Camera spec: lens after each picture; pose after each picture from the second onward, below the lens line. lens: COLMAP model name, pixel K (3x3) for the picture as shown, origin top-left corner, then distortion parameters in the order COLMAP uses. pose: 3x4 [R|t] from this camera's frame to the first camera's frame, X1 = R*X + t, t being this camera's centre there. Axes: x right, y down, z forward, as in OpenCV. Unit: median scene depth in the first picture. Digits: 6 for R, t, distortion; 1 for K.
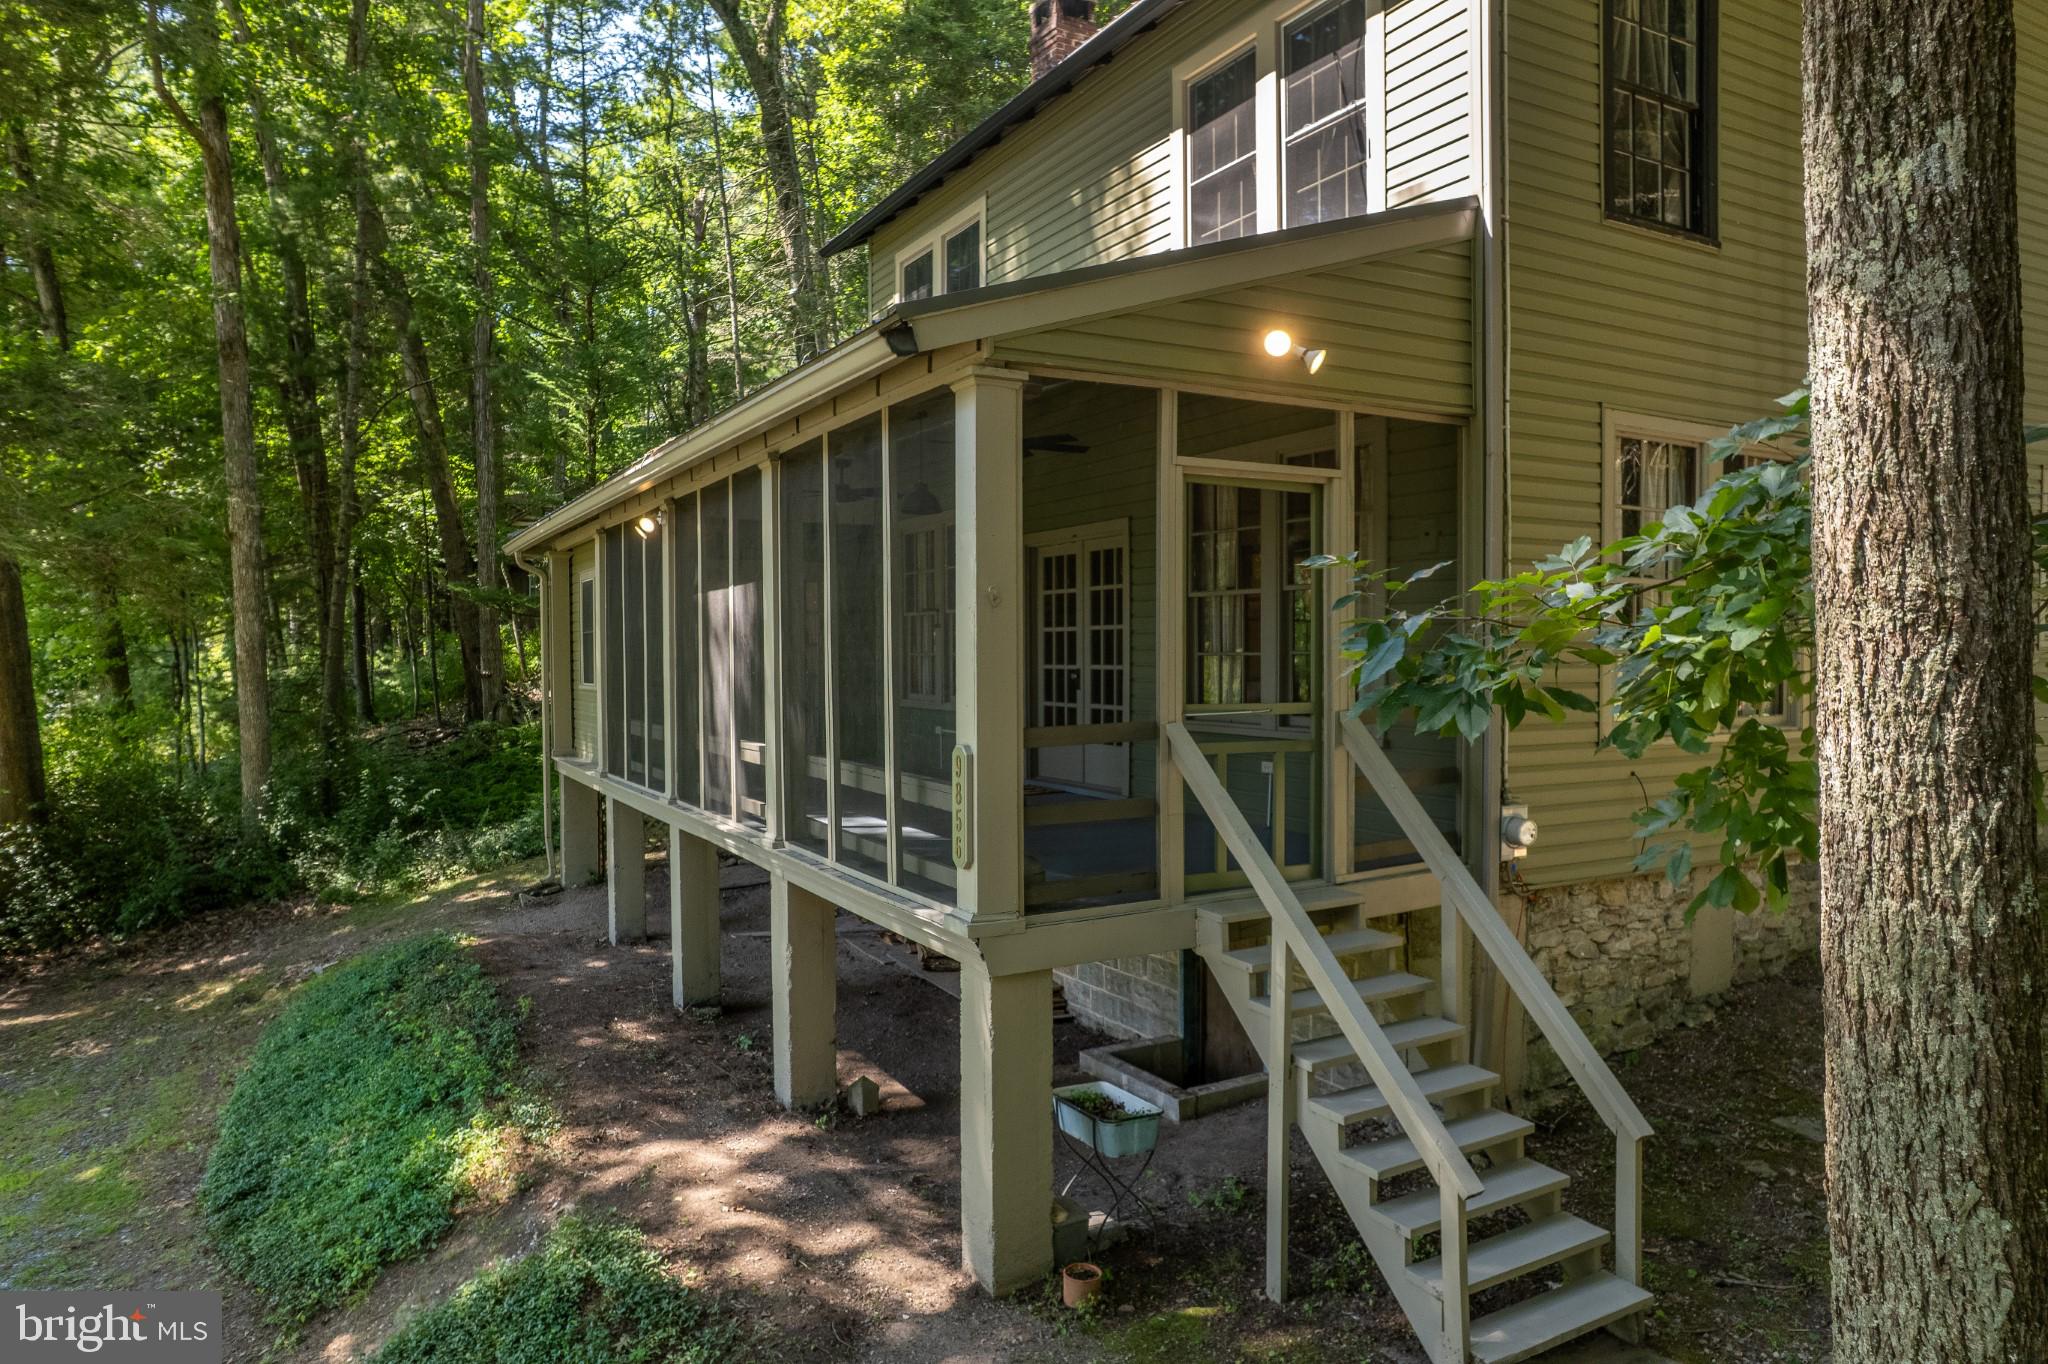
lens RADIAL K [[1319.7, 0, 1024.0], [0, 1319.7, 677.8], [0, 0, 1]] dist [-0.089249, 0.081044]
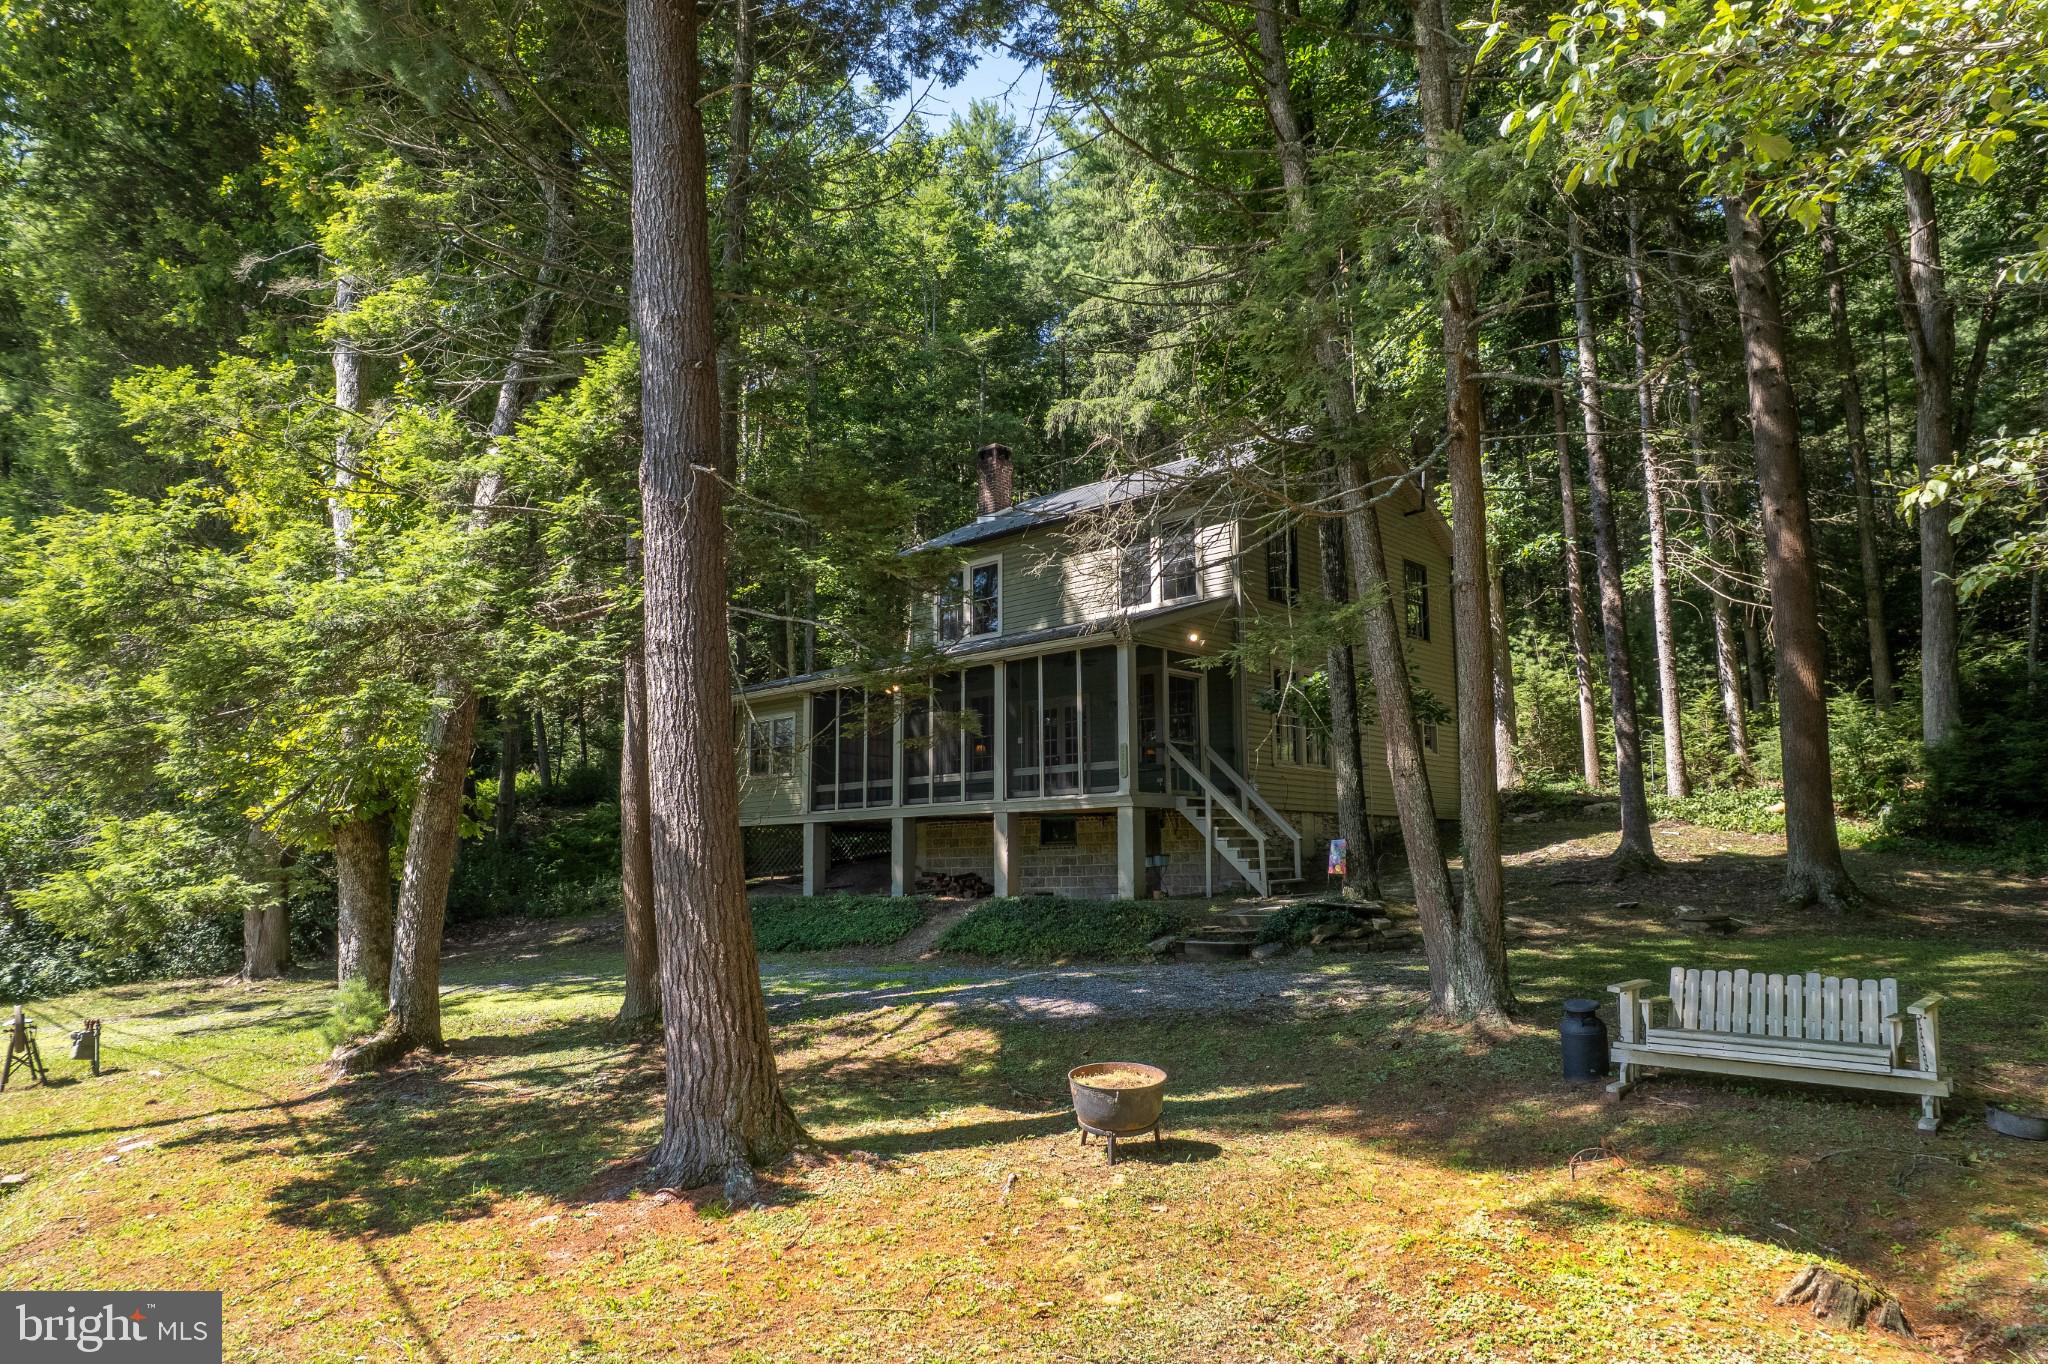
lens RADIAL K [[1319.7, 0, 1024.0], [0, 1319.7, 677.8], [0, 0, 1]] dist [-0.089249, 0.081044]
pose [[0.952217, 0.044662, 0.302138, -1.205424], [0.007269, 0.985656, -0.168609, 0.411232], [-0.305334, 0.162748, 0.938234, -2.003312]]
